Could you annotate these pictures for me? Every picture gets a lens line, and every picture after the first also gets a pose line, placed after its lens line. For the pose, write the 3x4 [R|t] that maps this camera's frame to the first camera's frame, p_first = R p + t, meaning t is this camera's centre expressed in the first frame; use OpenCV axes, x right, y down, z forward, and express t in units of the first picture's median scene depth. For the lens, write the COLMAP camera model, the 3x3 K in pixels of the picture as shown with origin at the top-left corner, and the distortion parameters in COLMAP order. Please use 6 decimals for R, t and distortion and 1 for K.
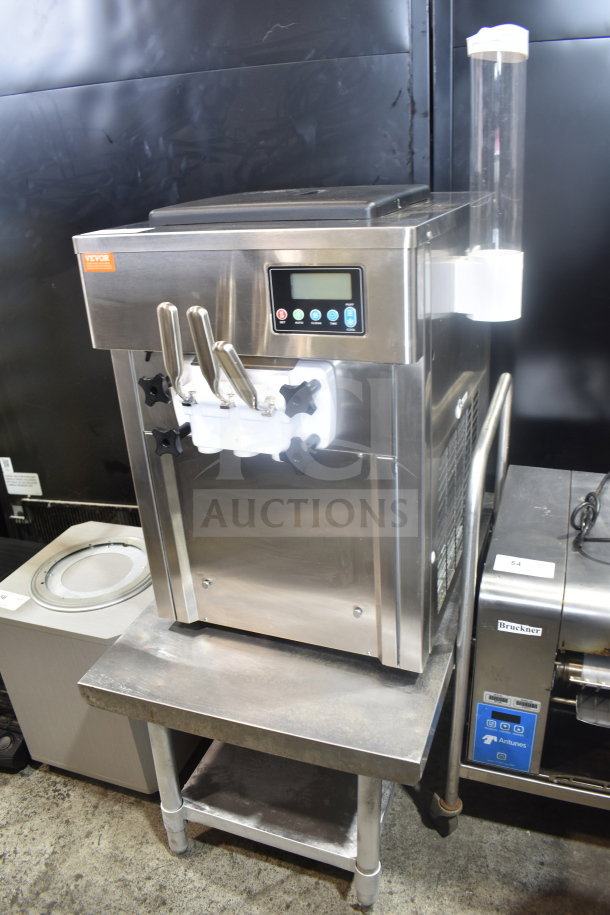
lens RADIAL K [[703.3, 0, 305.0], [0, 703.3, 457.5], [0, 0, 1]] dist [-0.099095, 0.016885]
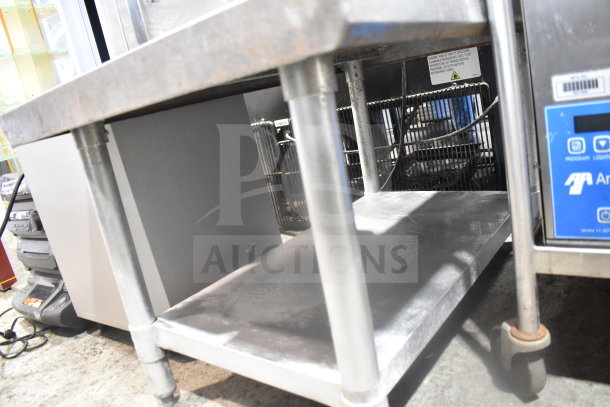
lens RADIAL K [[468.9, 0, 305.0], [0, 468.9, 203.5], [0, 0, 1]] dist [-0.099095, 0.016885]
pose [[0.945624, -0.068936, -0.317872, 0.161753], [0.026323, 0.990296, -0.136455, 0.444556], [0.324194, 0.120668, 0.938263, 0.540632]]
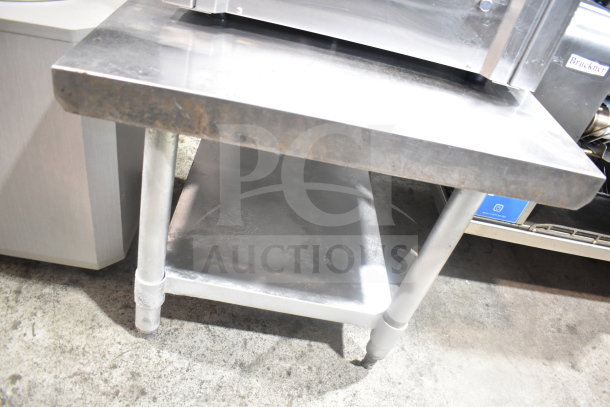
lens RADIAL K [[468.9, 0, 305.0], [0, 468.9, 203.5], [0, 0, 1]] dist [-0.099095, 0.016885]
pose [[0.903137, -0.001191, 0.429350, -0.260520], [-0.119452, 0.959818, 0.253929, 0.272984], [-0.412400, -0.280620, 0.866706, 0.492631]]
